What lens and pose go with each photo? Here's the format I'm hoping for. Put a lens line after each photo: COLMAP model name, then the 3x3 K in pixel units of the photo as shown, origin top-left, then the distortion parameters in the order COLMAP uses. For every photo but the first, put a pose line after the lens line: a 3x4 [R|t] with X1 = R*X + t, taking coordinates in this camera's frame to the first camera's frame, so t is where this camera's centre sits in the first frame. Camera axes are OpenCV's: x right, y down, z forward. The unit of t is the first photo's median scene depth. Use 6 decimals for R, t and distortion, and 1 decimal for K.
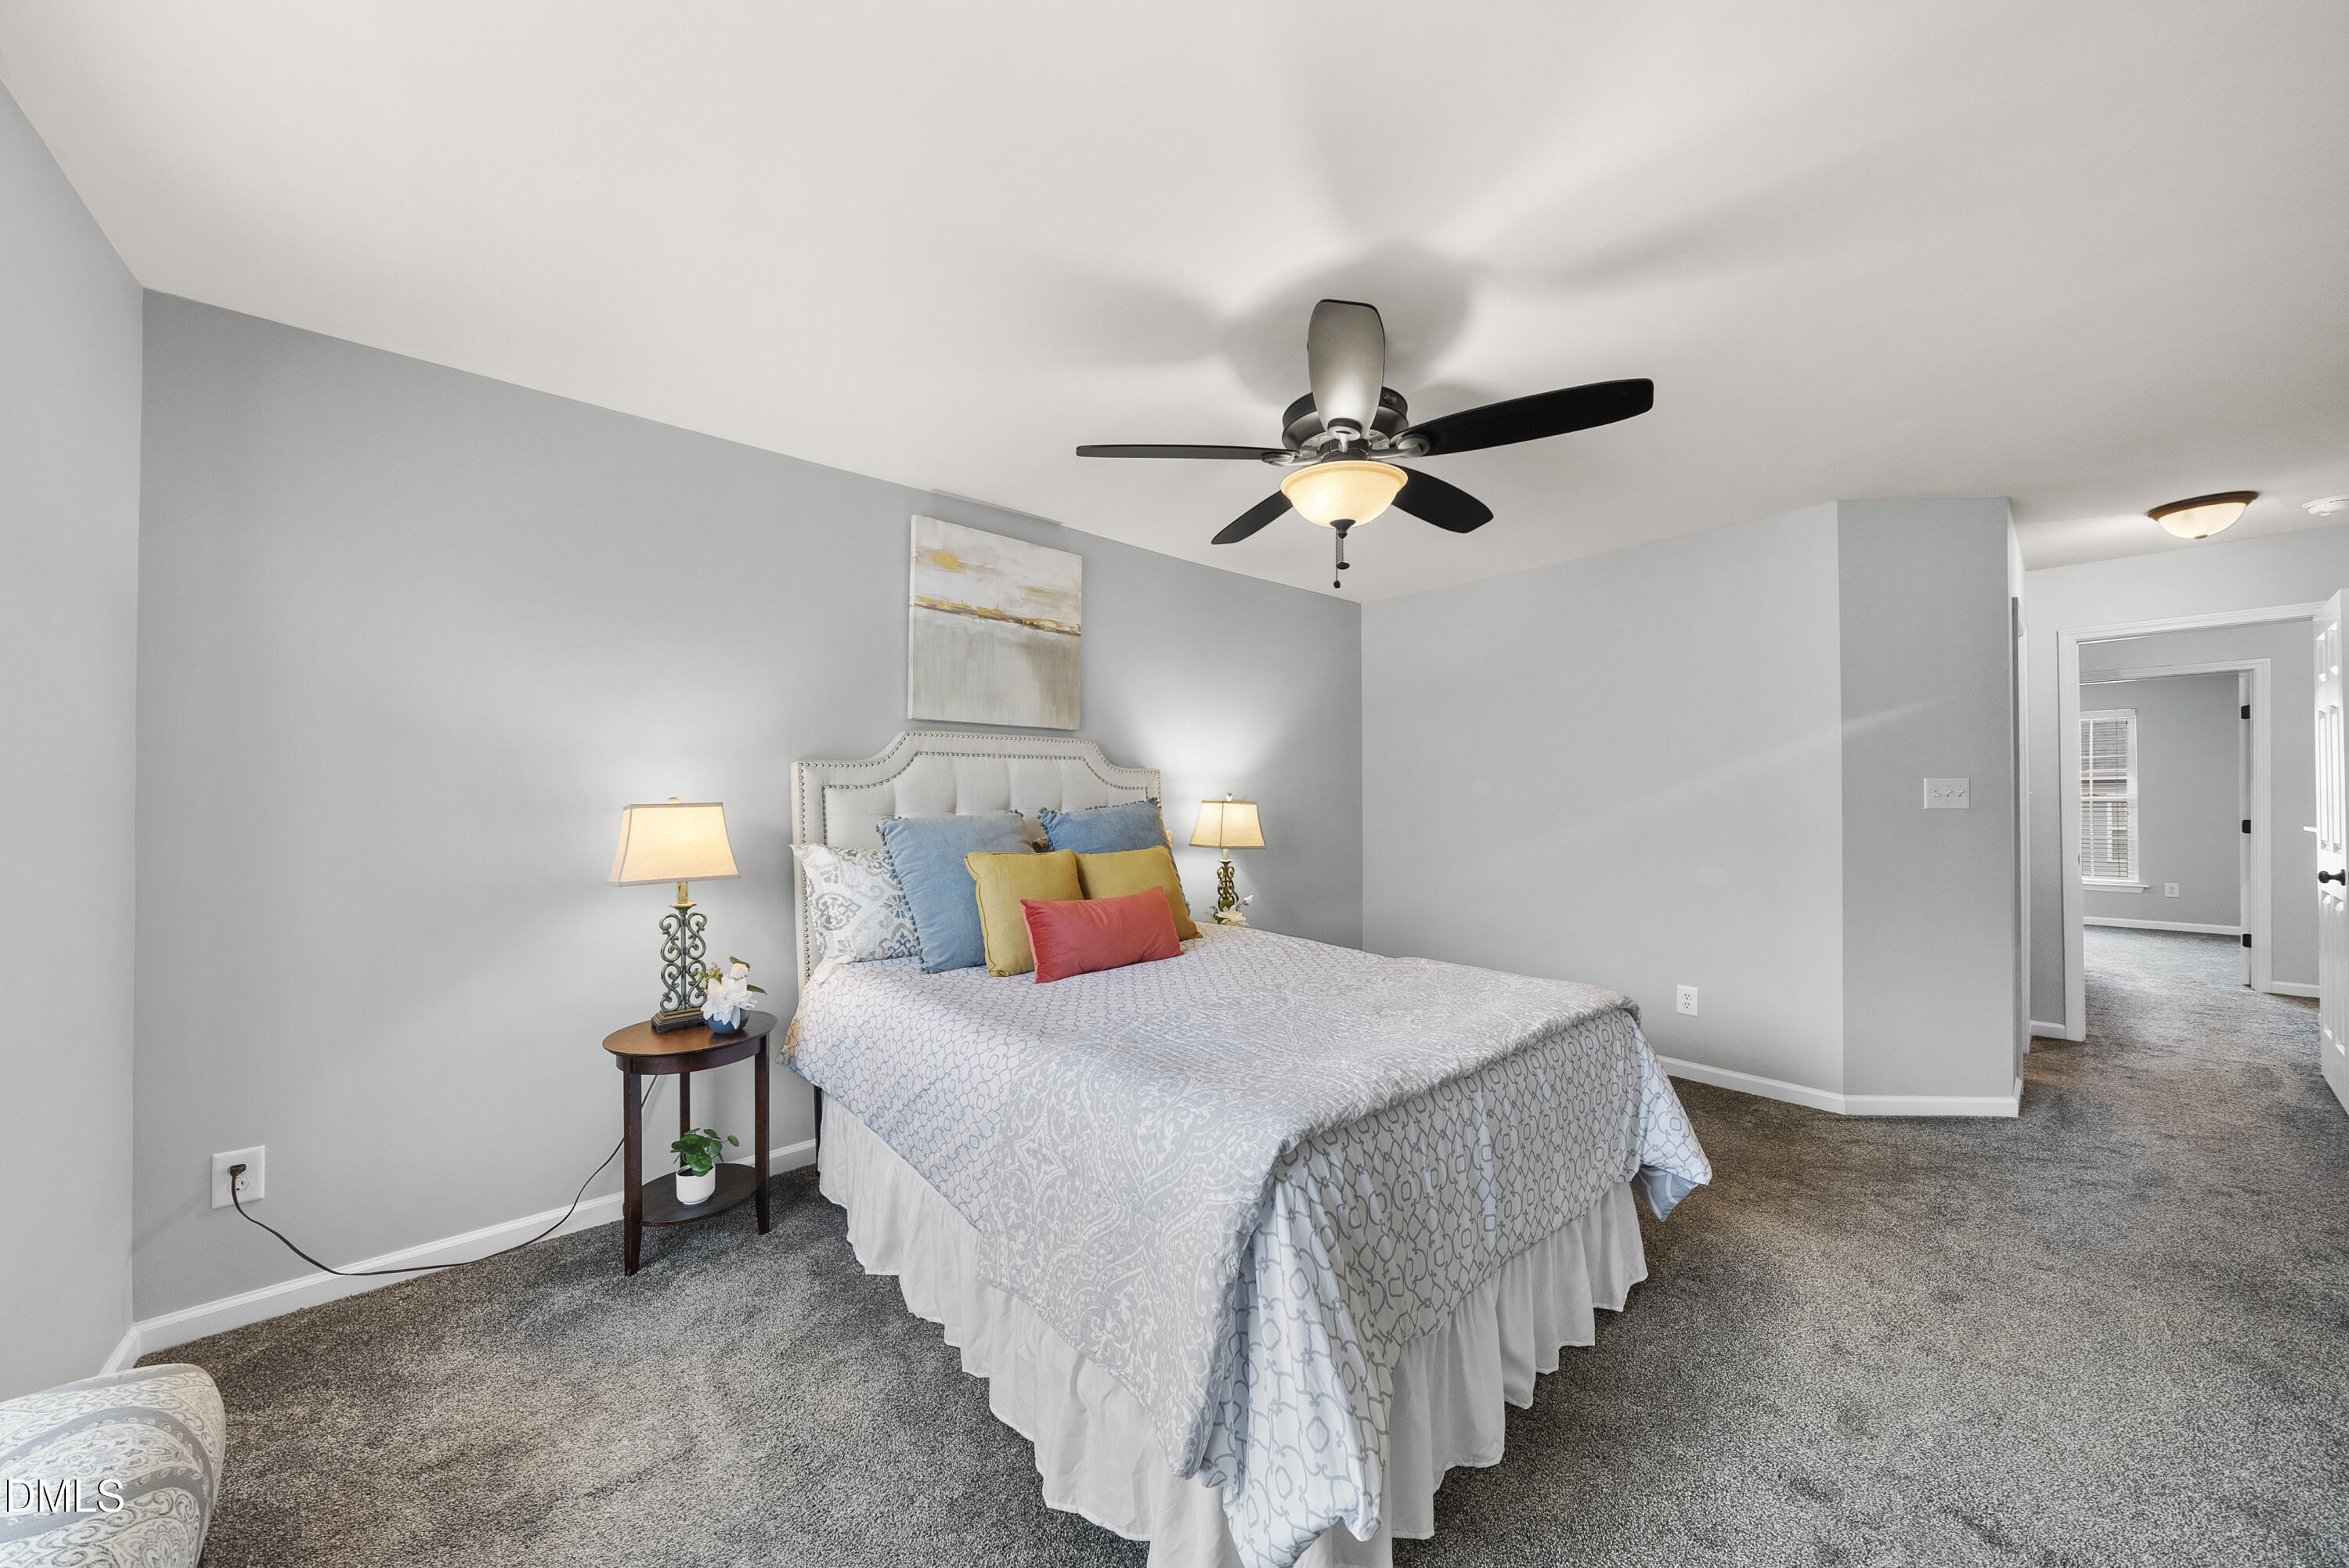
lens RADIAL K [[815.8, 0, 1172.6], [0, 815.8, 786.7], [0, 0, 1]] dist [-0.006268, 0.000862]
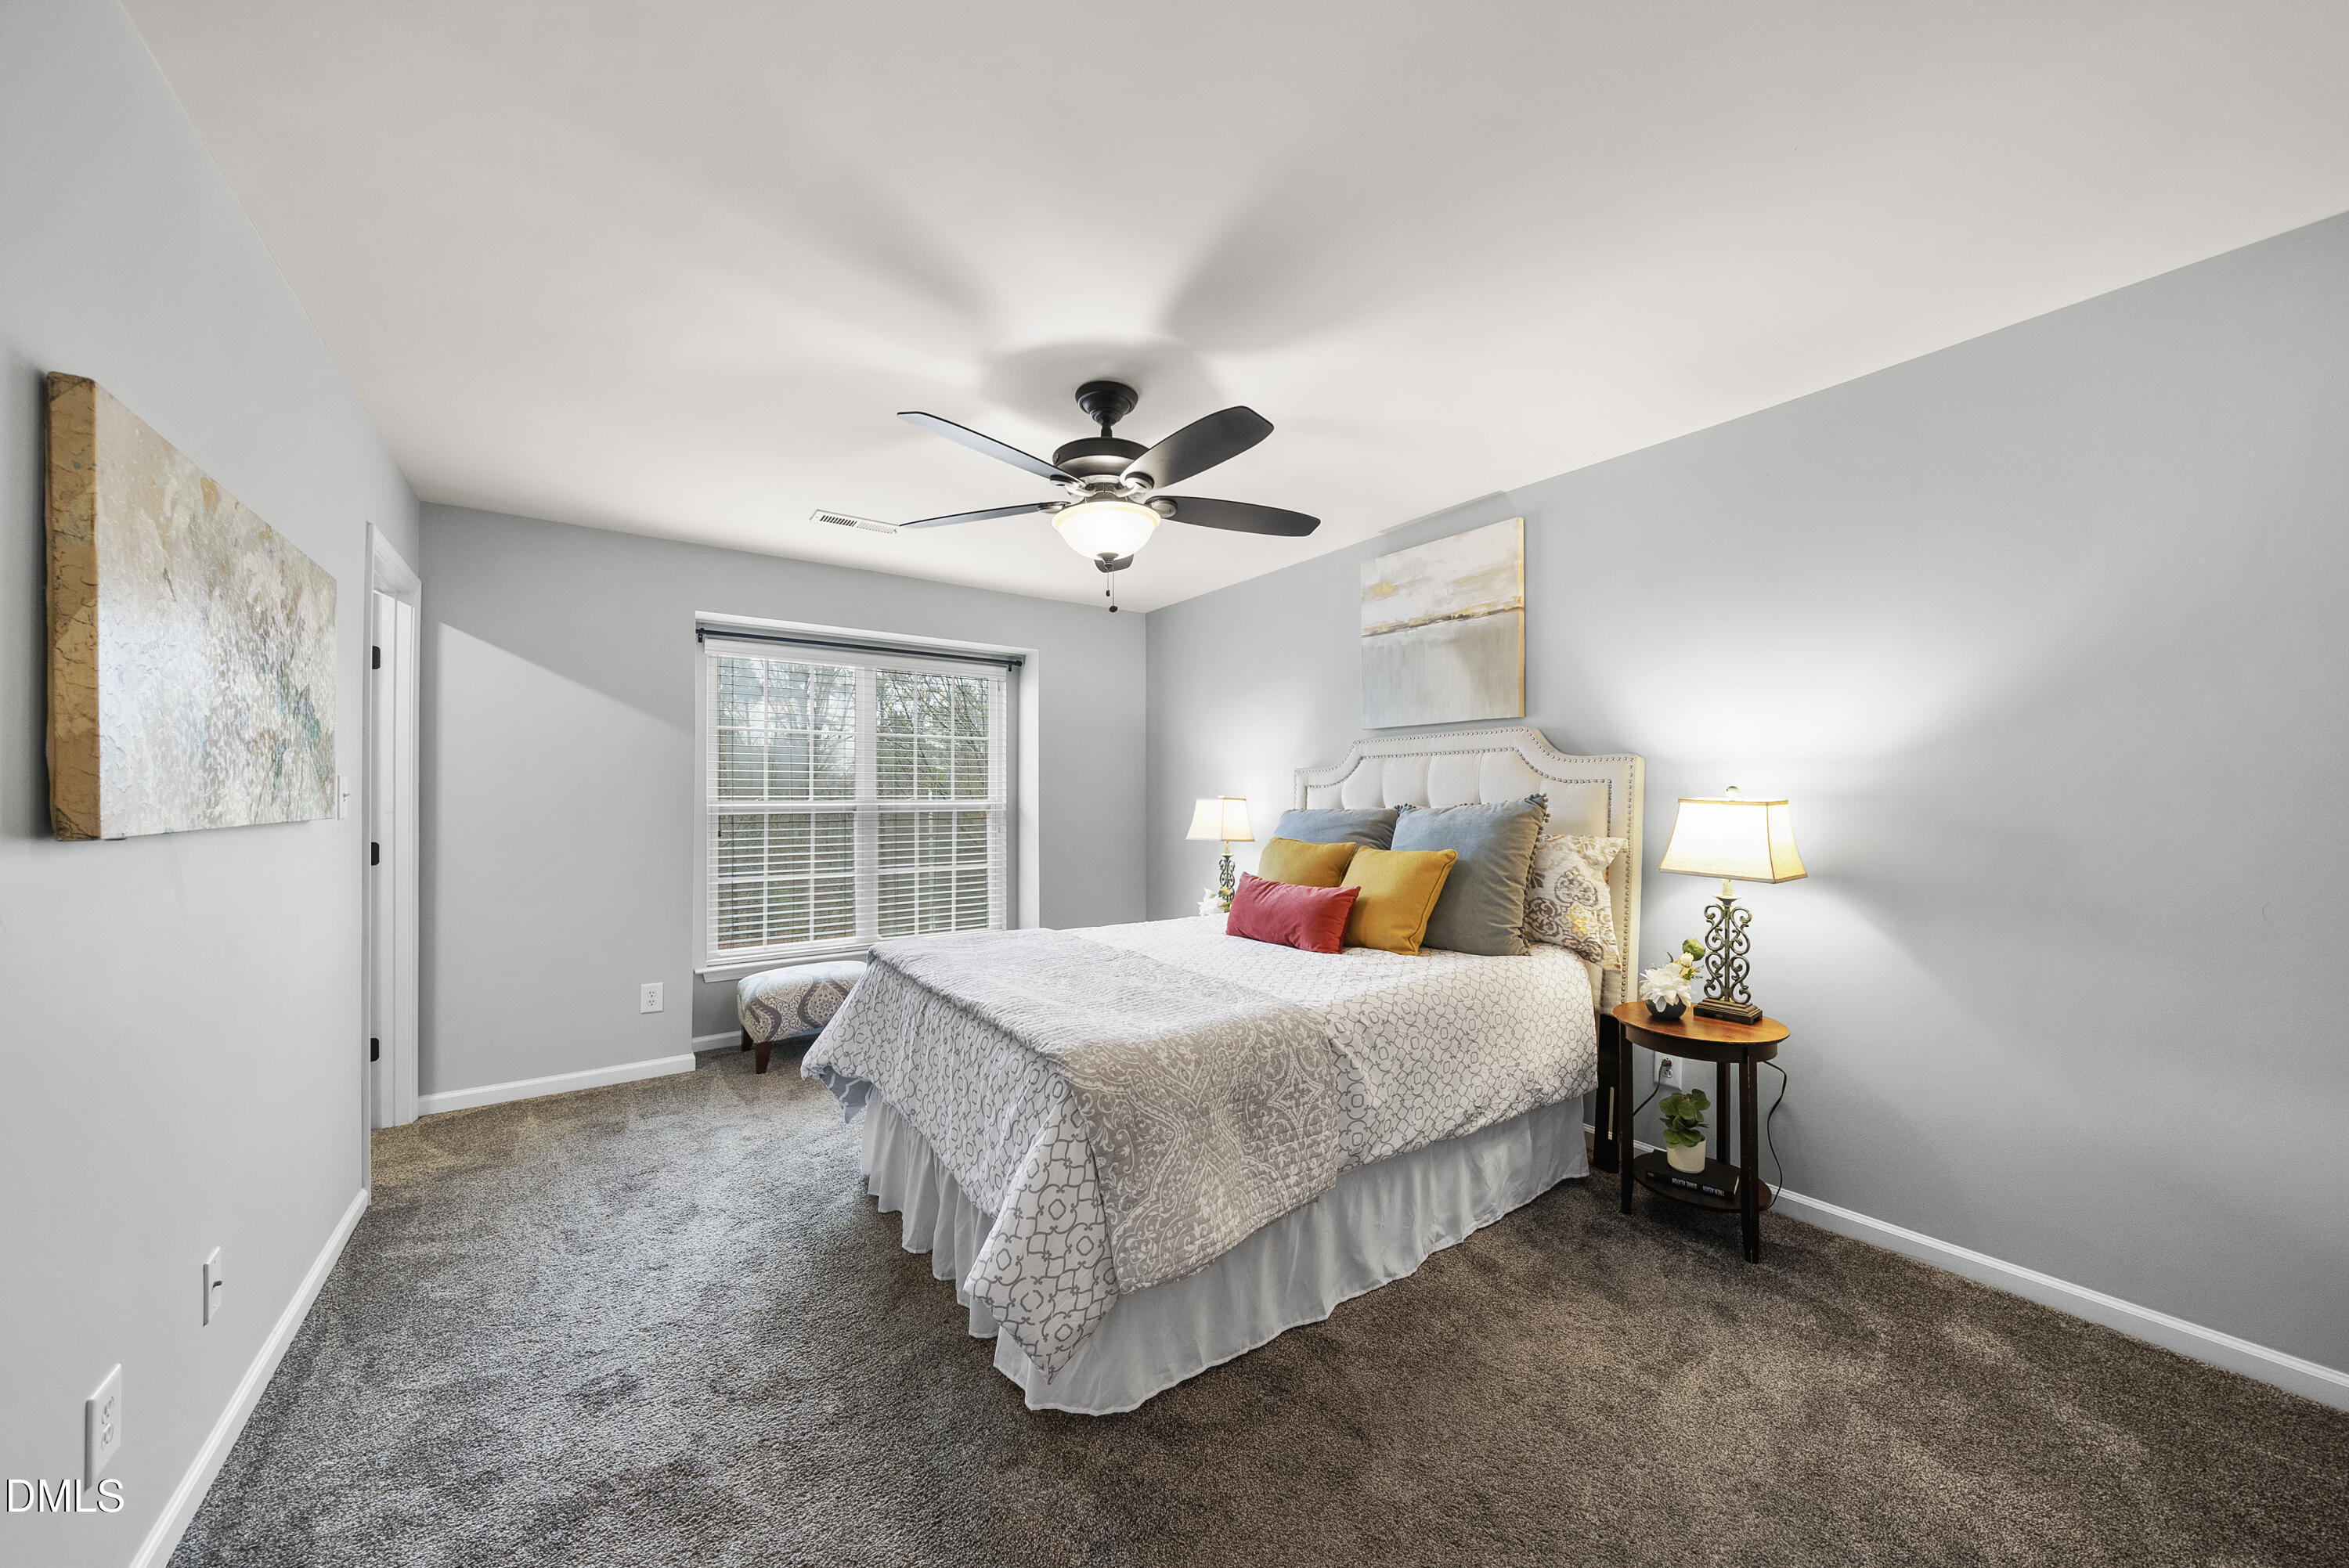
lens RADIAL K [[815.8, 0, 1172.6], [0, 815.8, 793.3], [0, 0, 1]] dist [-0.006268, 0.000862]
pose [[-0.118741, 0.004457, -0.992915, 0.487180], [0.016594, 0.999859, 0.002503, 0.002415], [0.992787, -0.016179, -0.118798, 0.447364]]
